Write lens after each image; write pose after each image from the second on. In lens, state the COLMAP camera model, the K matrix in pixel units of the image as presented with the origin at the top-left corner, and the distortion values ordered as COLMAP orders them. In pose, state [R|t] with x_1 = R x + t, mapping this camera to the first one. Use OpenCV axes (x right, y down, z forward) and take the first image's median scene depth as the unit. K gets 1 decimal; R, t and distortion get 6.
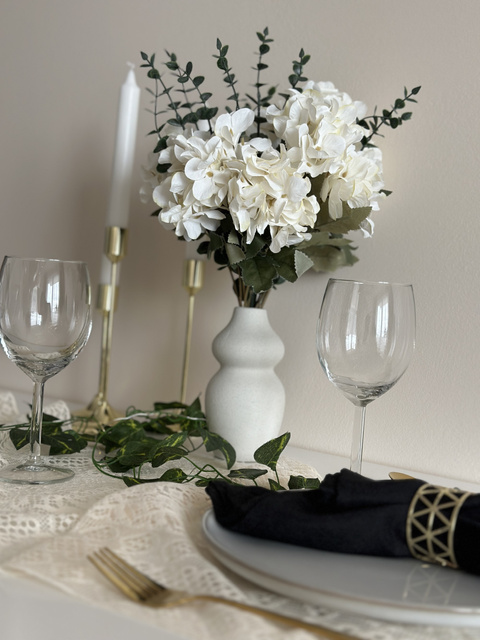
lens RADIAL K [[895.9, 0, 238.8], [0, 895.9, 320.1], [0, 0, 1]] dist [0.066686, 0.000000]
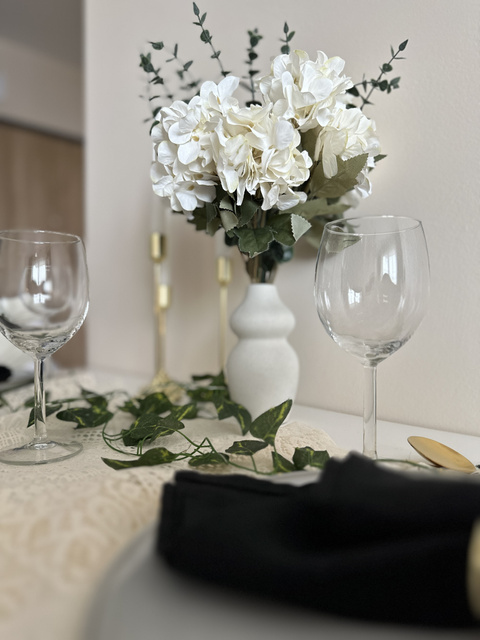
lens RADIAL K [[449.1, 0, 240.1], [0, 449.1, 325.8], [0, 0, 1]] dist [0.011770, -0.029793]
pose [[0.988125, -0.067784, -0.137894, 0.068844], [0.064665, 0.997542, -0.026984, 0.057144], [0.139384, 0.017746, 0.990079, 0.516631]]
